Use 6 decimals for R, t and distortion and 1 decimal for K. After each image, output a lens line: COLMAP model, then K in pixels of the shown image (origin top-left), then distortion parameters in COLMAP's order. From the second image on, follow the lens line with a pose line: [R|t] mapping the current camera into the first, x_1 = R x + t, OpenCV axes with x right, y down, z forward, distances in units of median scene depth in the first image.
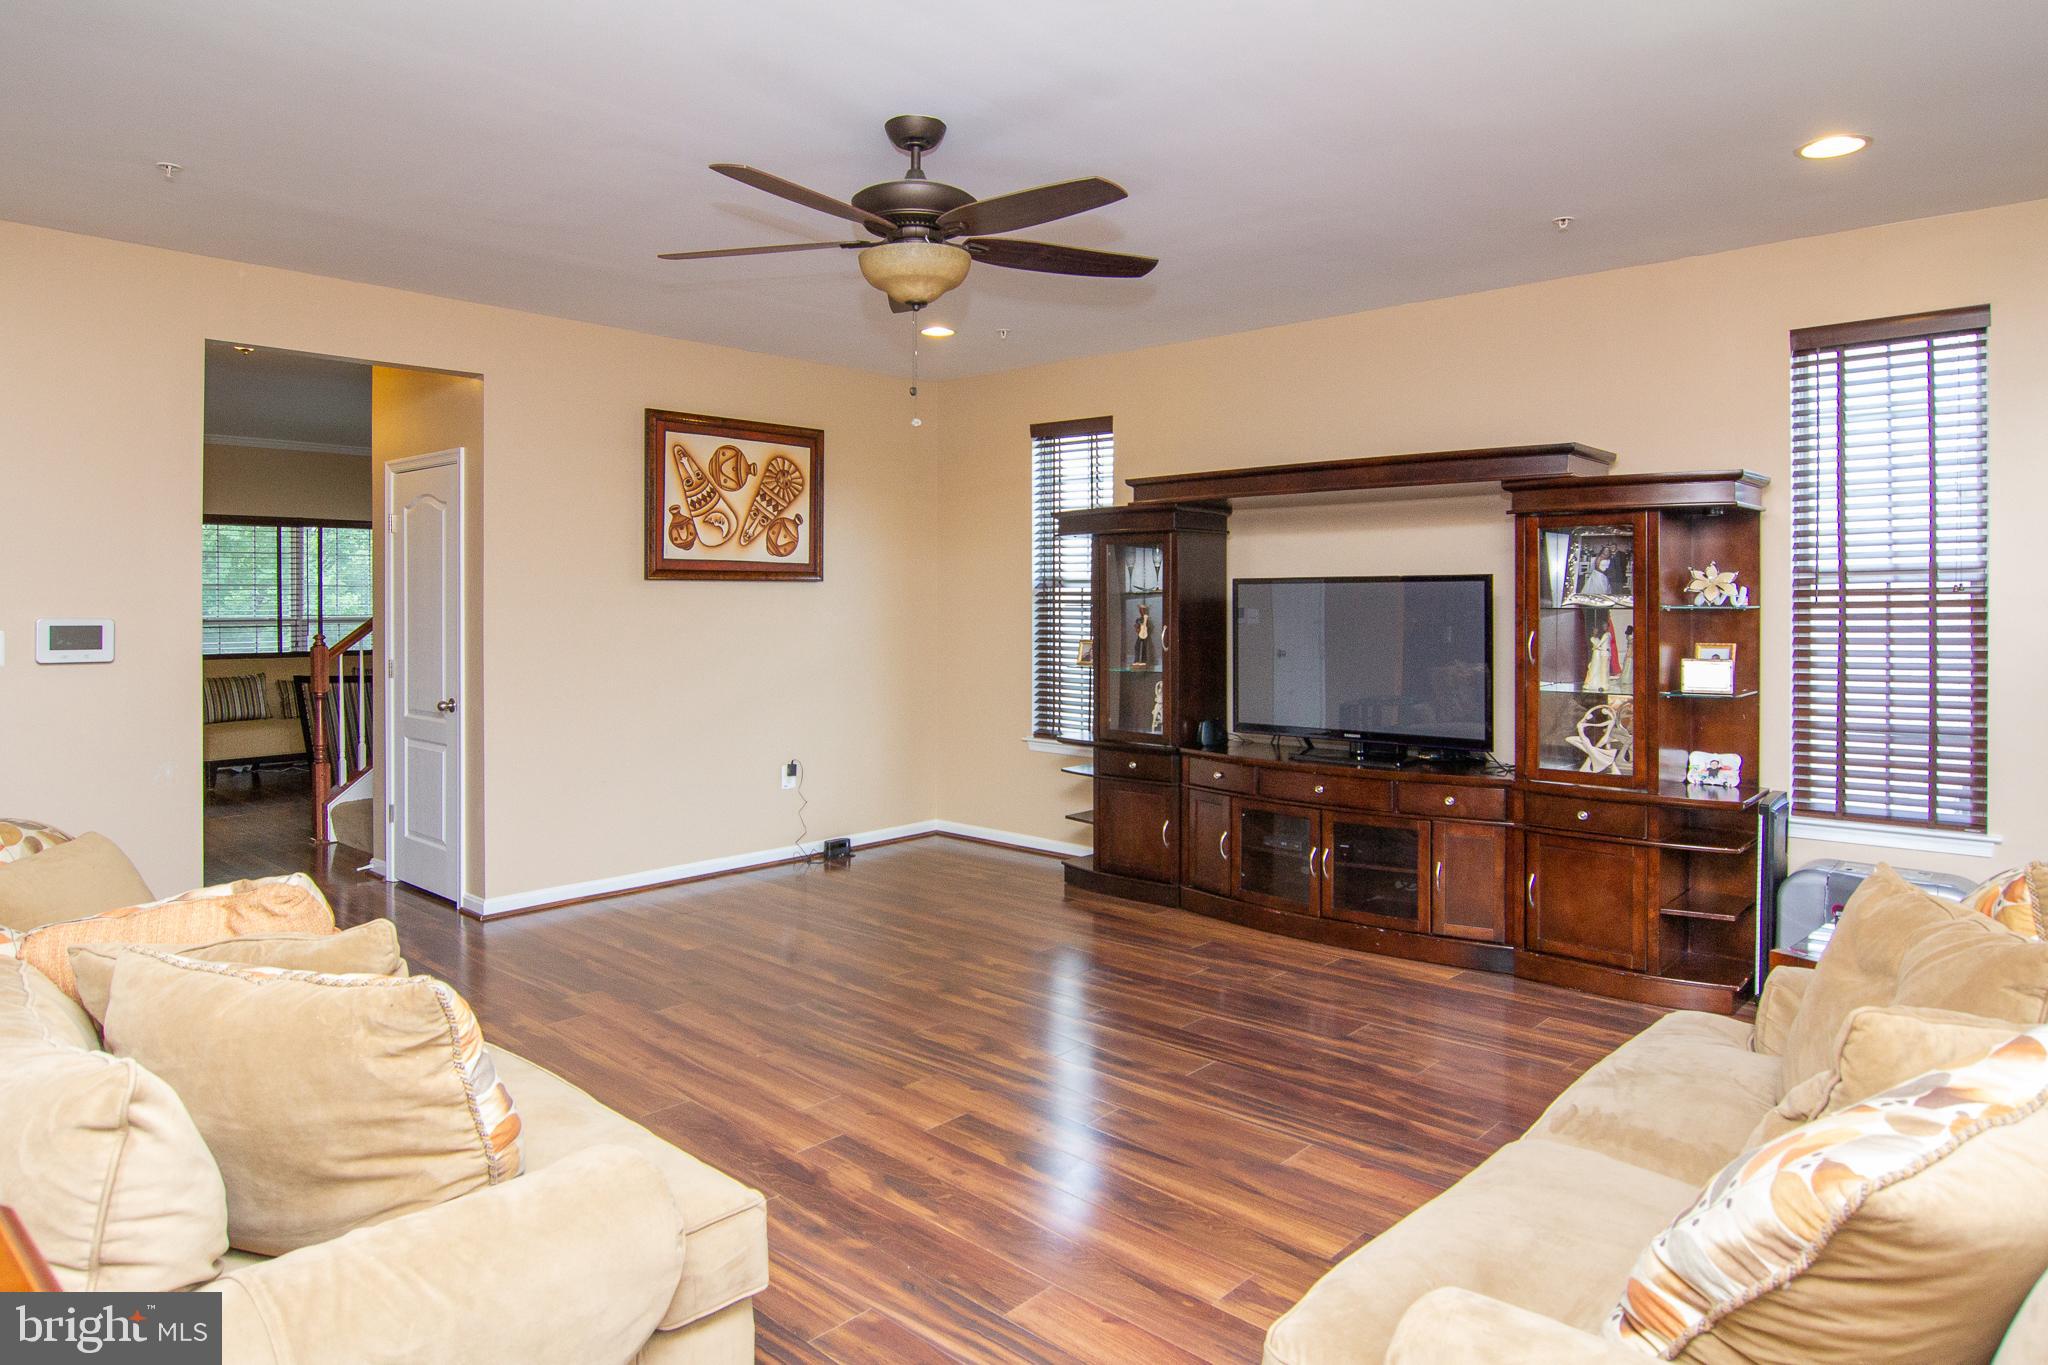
lens RADIAL K [[1219.3, 0, 1006.7], [0, 1219.3, 609.2], [0, 0, 1]] dist [-0.012211, -0.001453]
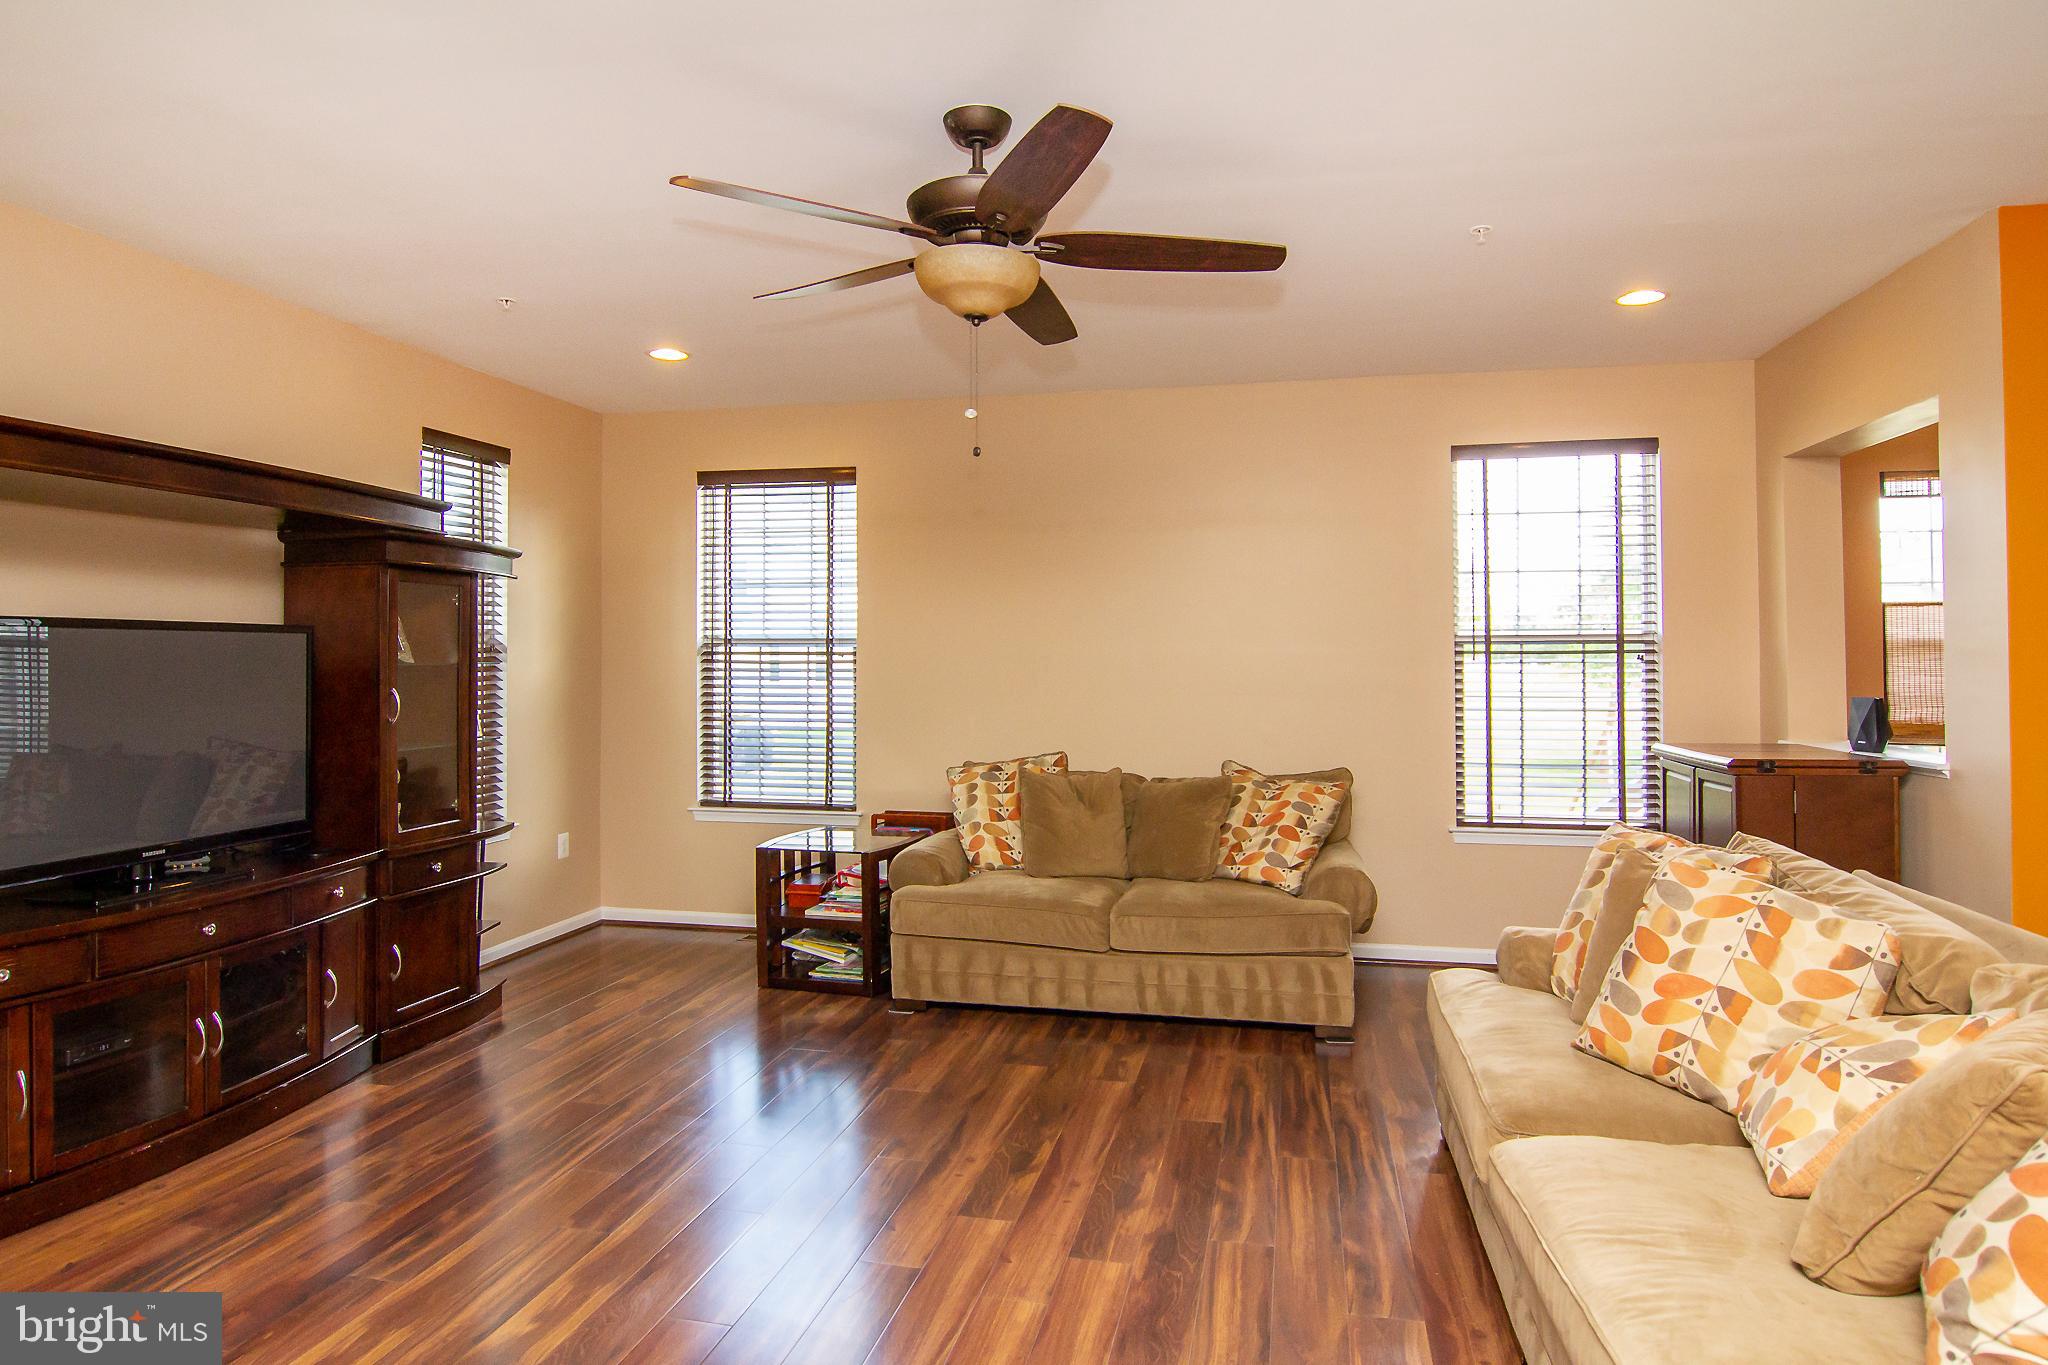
lens RADIAL K [[1219.3, 0, 1023.8], [0, 1219.3, 667.3], [0, 0, 1]] dist [-0.012211, -0.001453]
pose [[-0.522302, 0.001770, 0.852759, -0.501051], [0.007658, 0.999967, 0.002614, 0.001533], [-0.852726, 0.007896, -0.522298, 0.855921]]
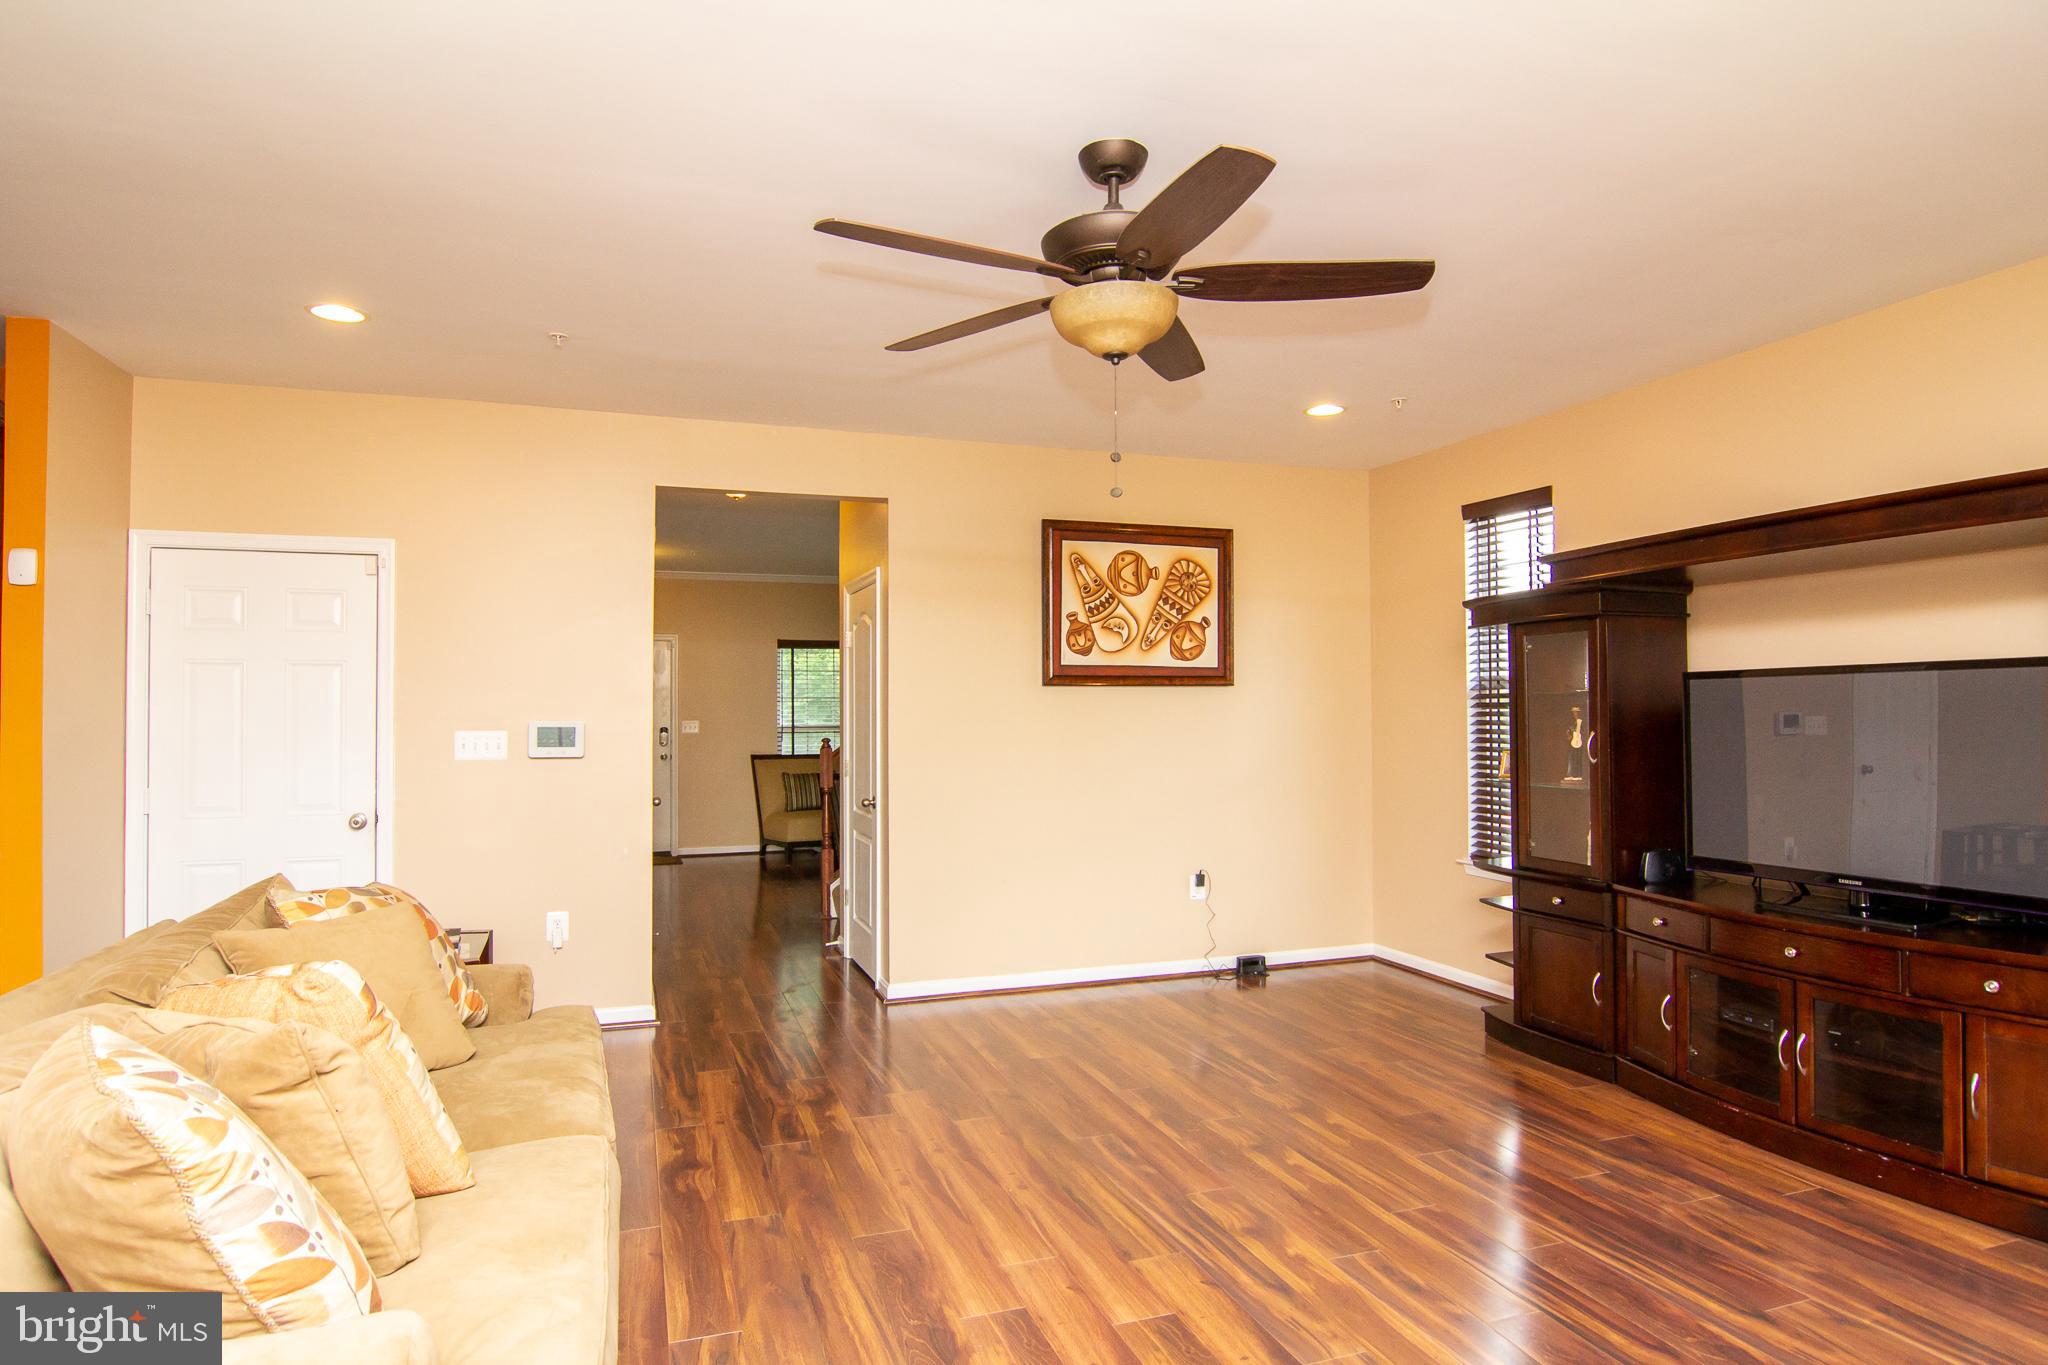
lens RADIAL K [[1141.6, 0, 1023.9], [0, 1141.6, 692.6], [0, 0, 1]] dist [-0.013271, -0.007437]
pose [[0.888915, -0.012309, -0.457907, 0.141558], [0.001302, 0.999703, -0.024344, 0.005253], [0.458071, 0.021044, 0.888667, 0.151859]]
